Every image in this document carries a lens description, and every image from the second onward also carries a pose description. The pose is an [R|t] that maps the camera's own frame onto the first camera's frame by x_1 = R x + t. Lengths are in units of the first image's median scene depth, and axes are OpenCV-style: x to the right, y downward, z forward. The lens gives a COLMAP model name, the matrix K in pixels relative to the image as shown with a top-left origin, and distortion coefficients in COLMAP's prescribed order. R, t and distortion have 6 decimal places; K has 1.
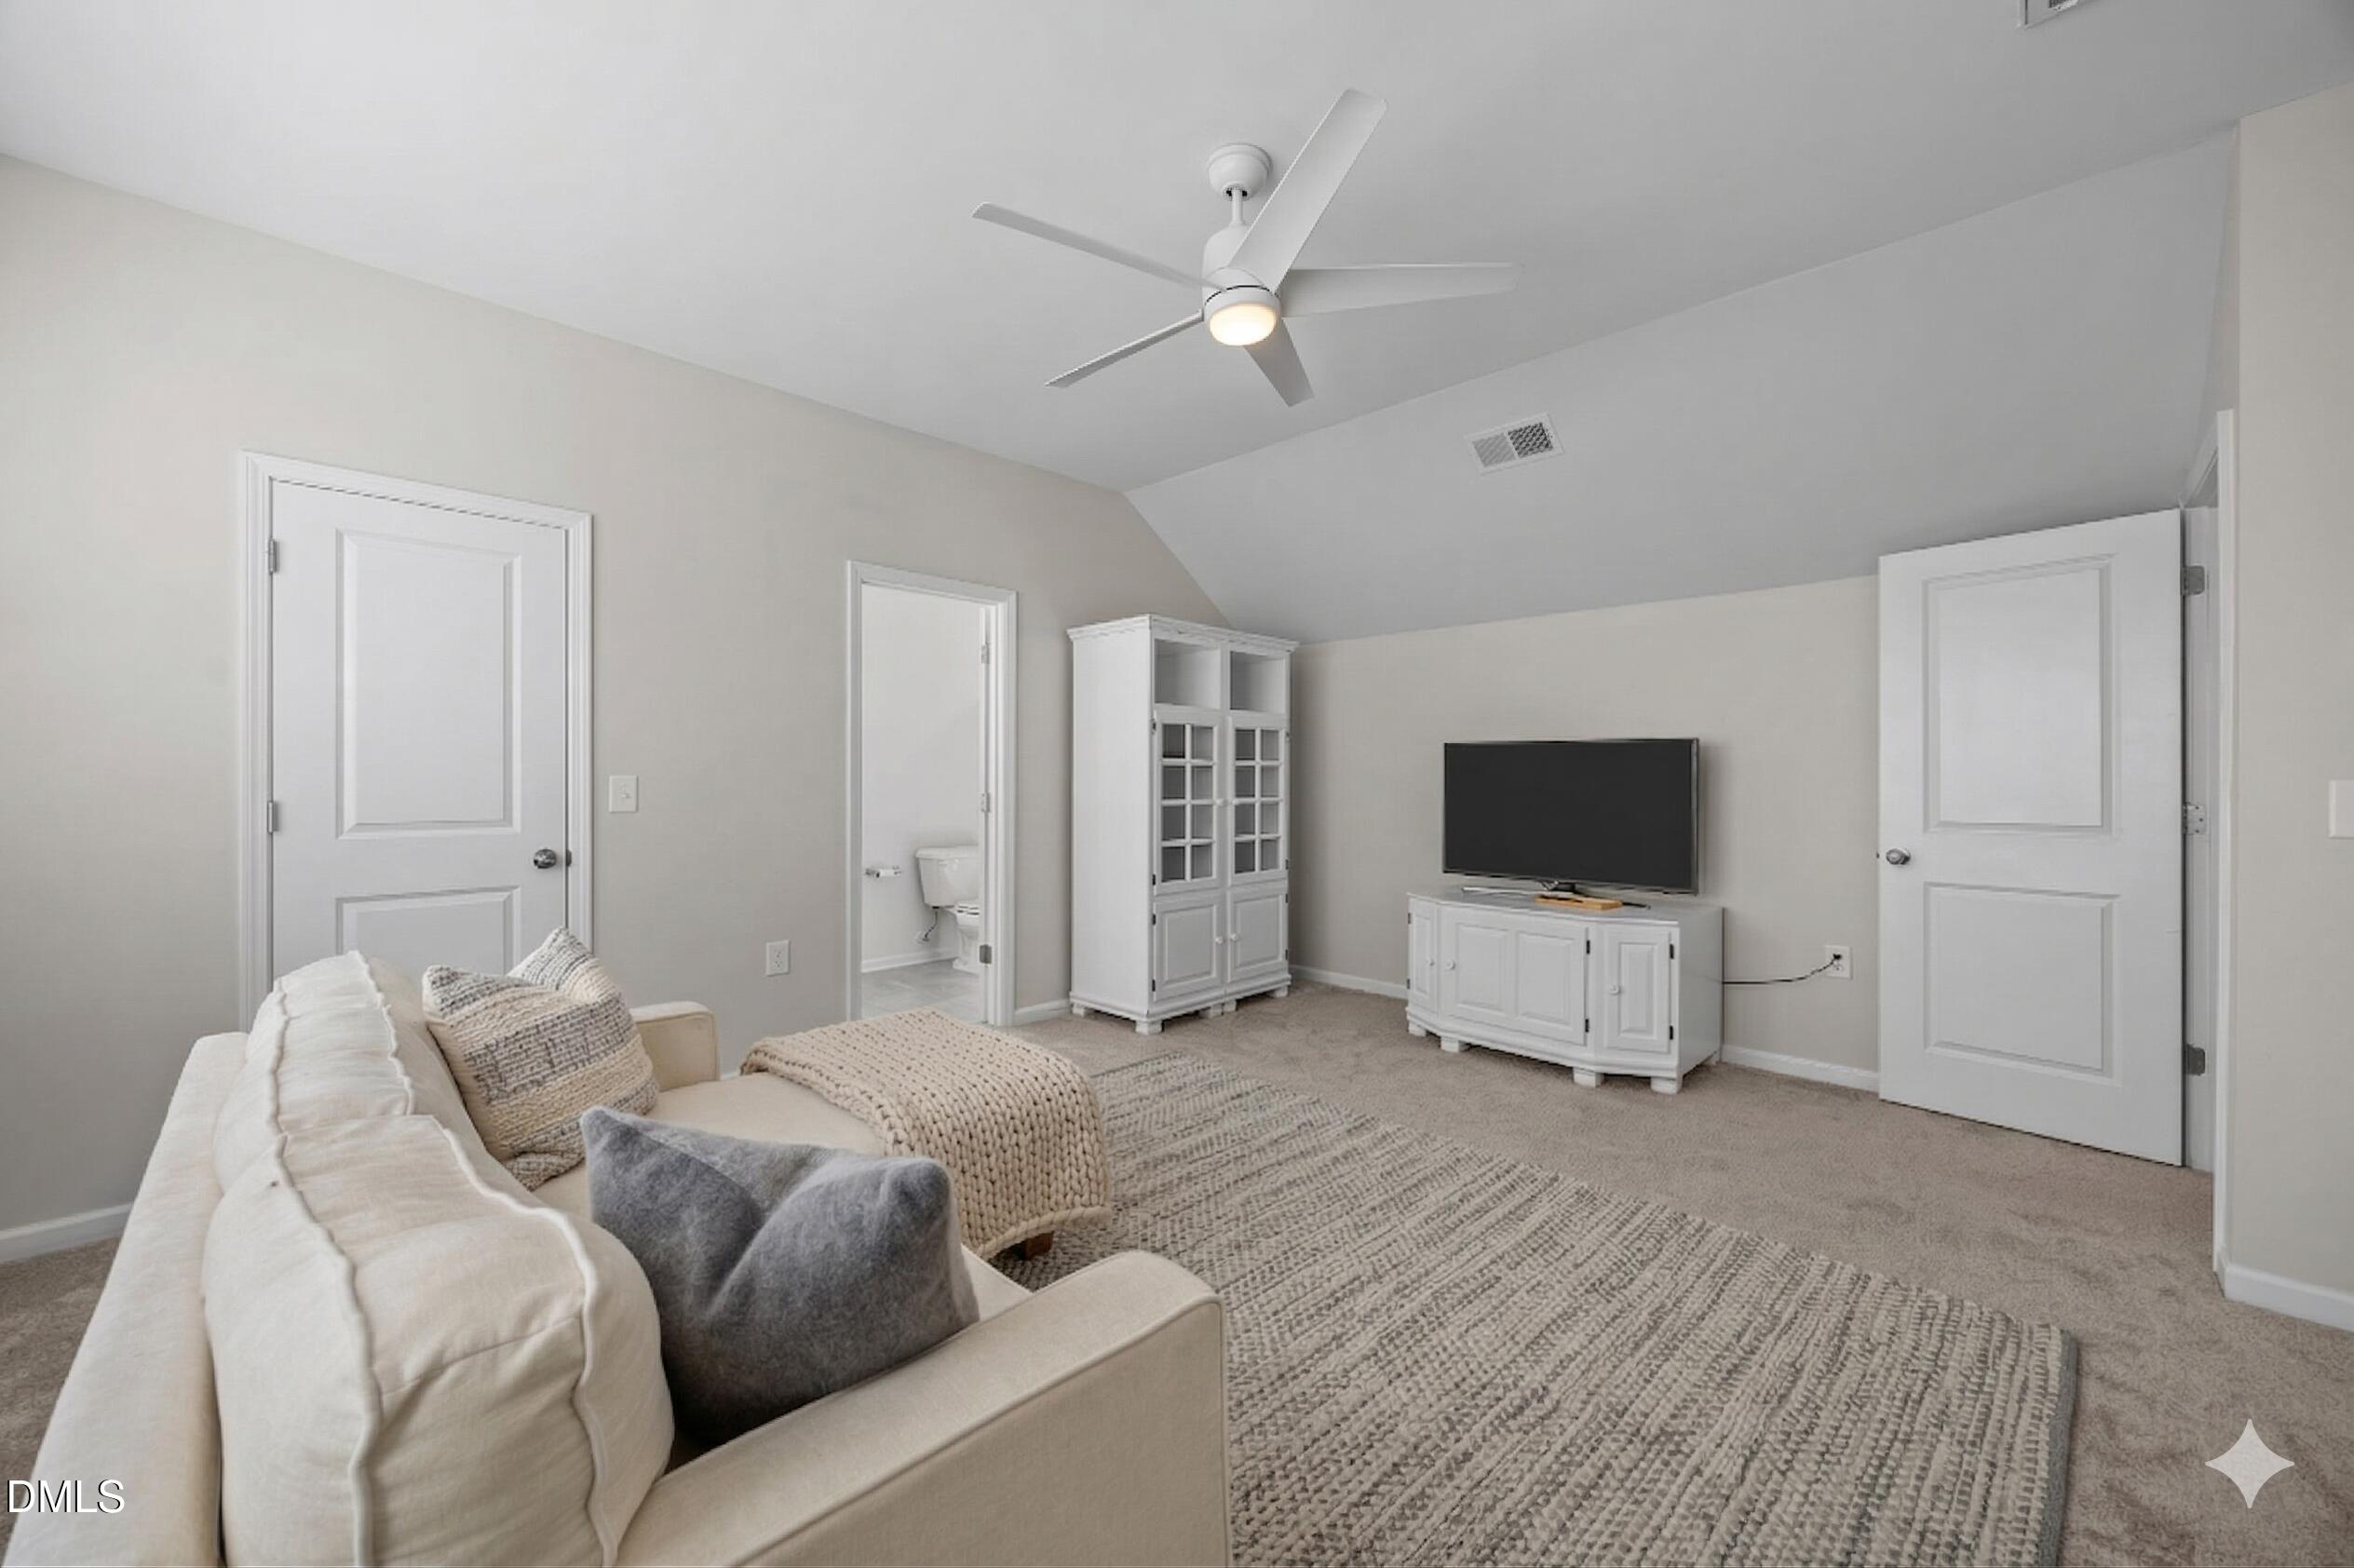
lens RADIAL K [[898.0, 0, 1178.3], [0, 898.0, 779.6], [0, 0, 1]] dist [-0.005957, 0.001664]
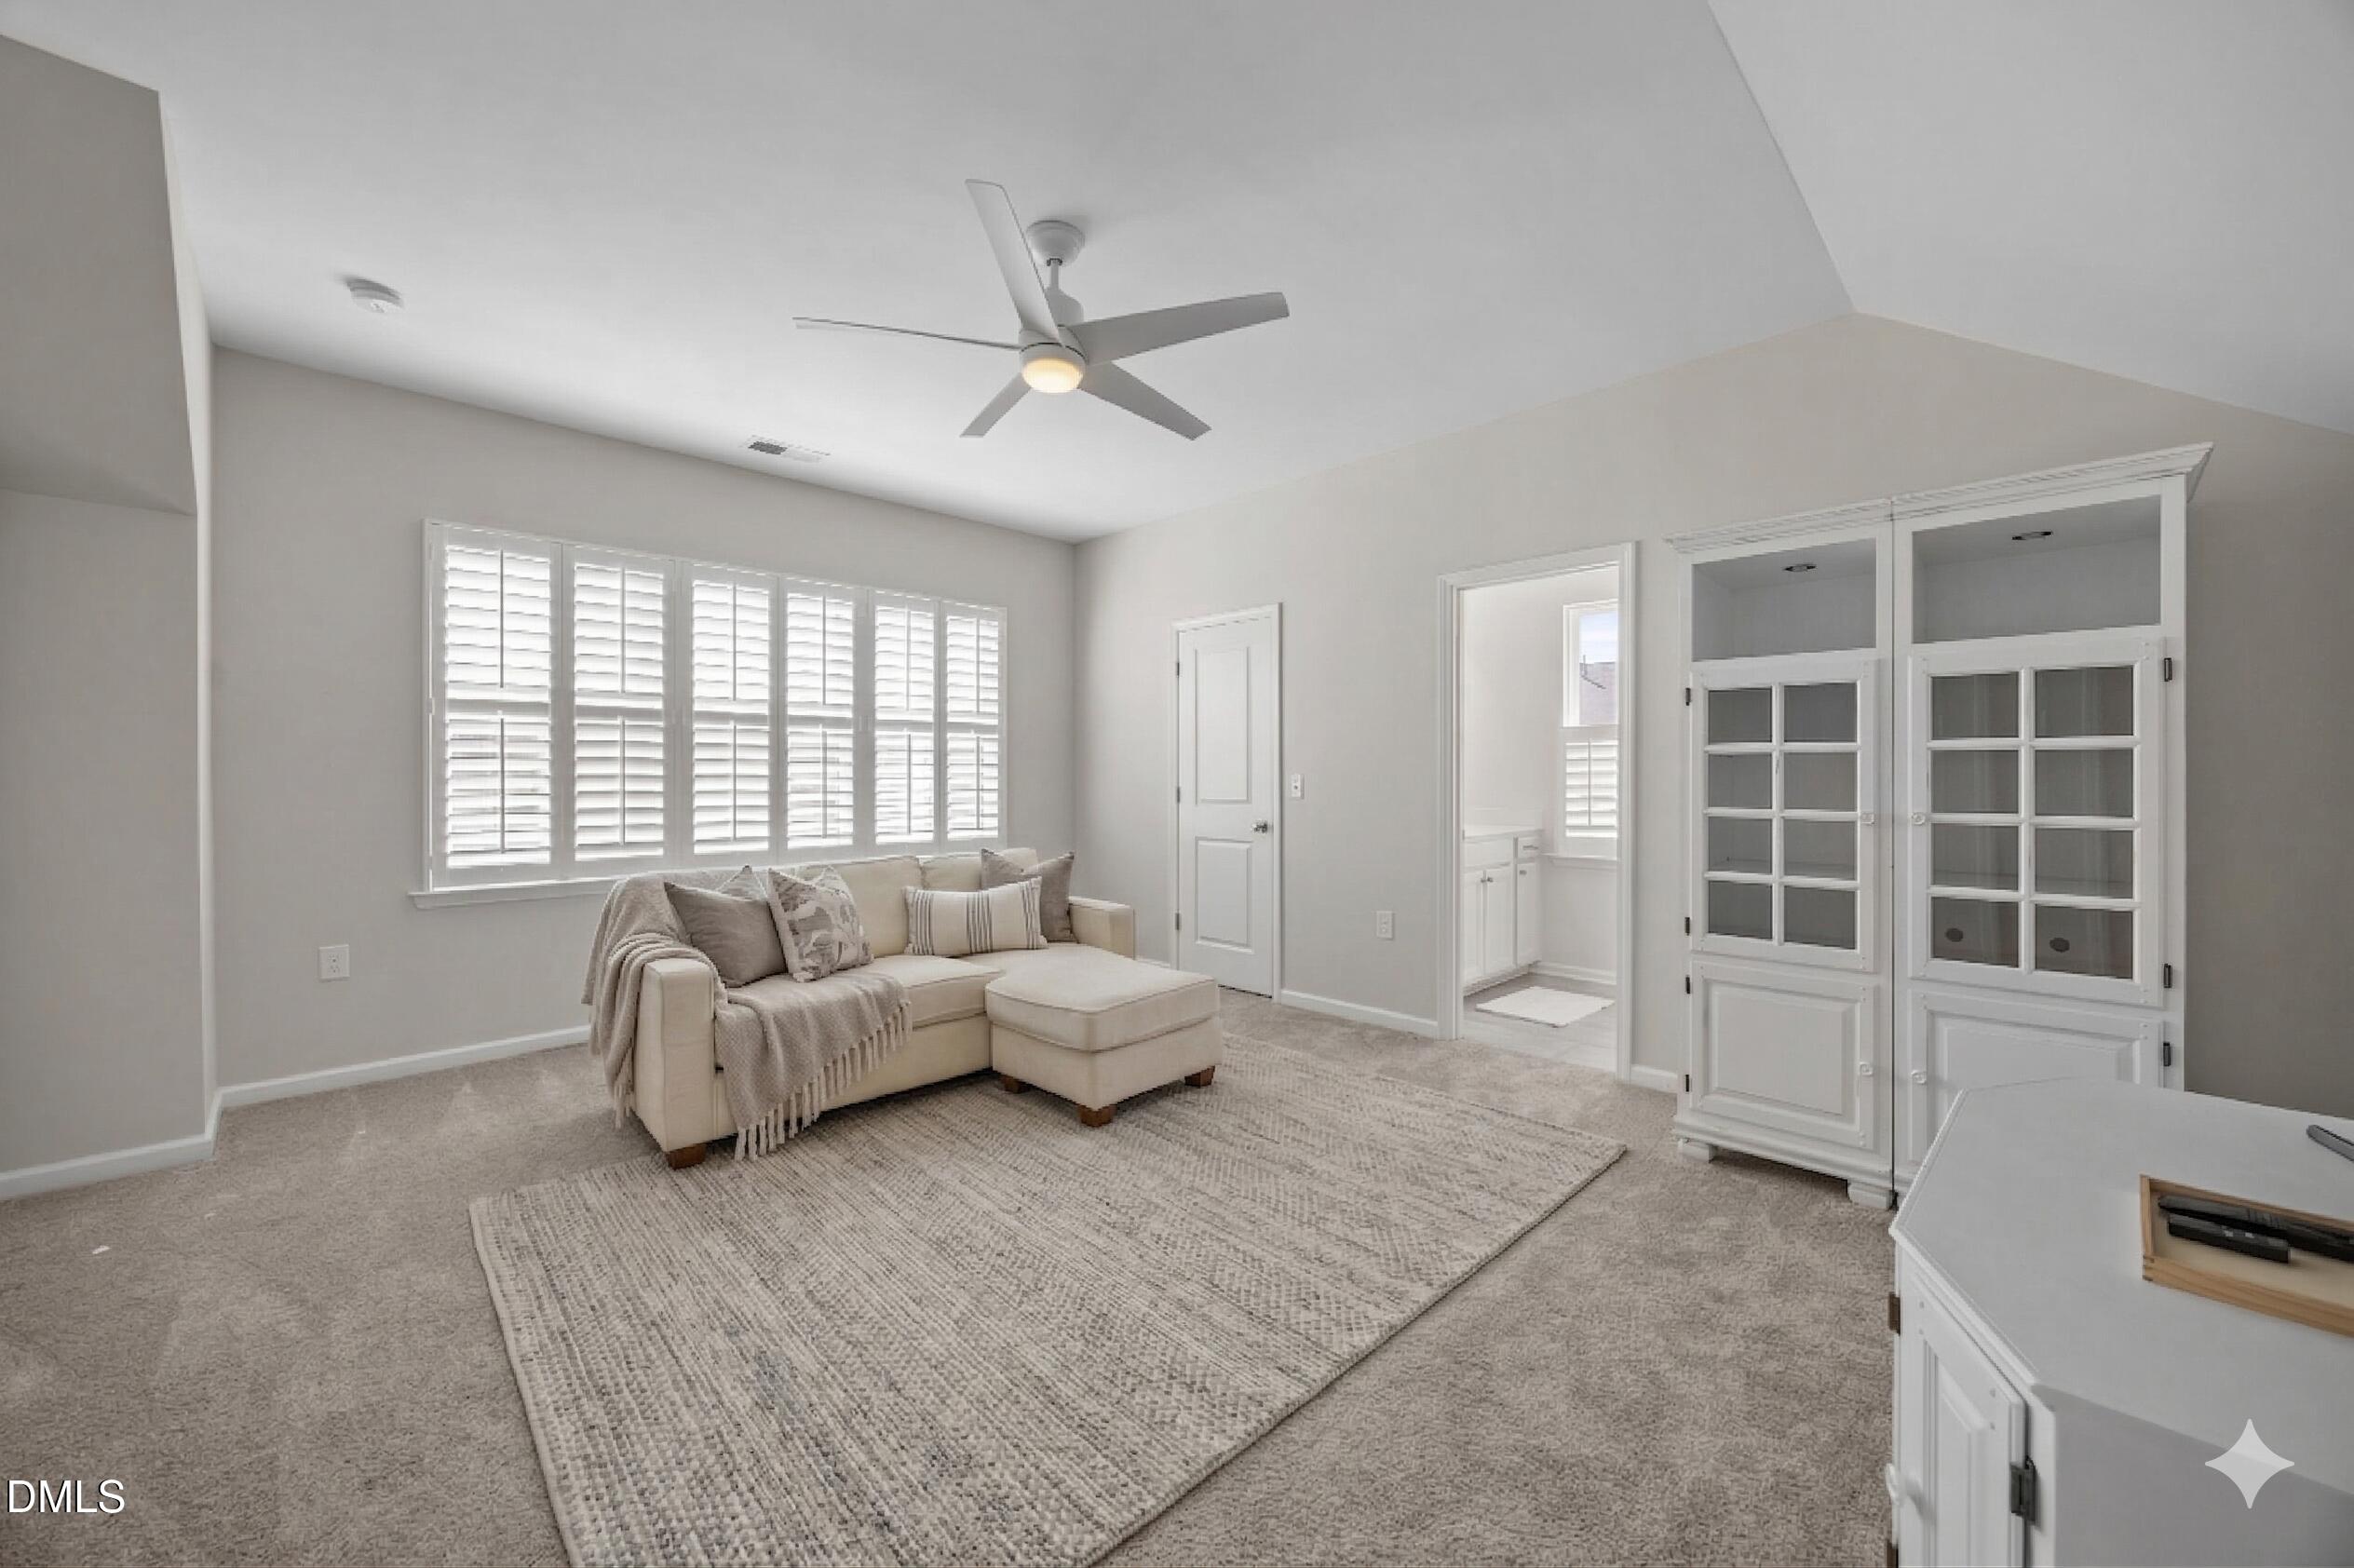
lens RADIAL K [[898.0, 0, 1179.1], [0, 898.0, 784.4], [0, 0, 1]] dist [-0.005957, 0.001664]
pose [[-0.018316, 0.007617, -0.999803, 0.629895], [-0.002881, 0.999966, 0.007671, 0.001786], [0.999828, 0.003021, -0.018293, 0.616055]]
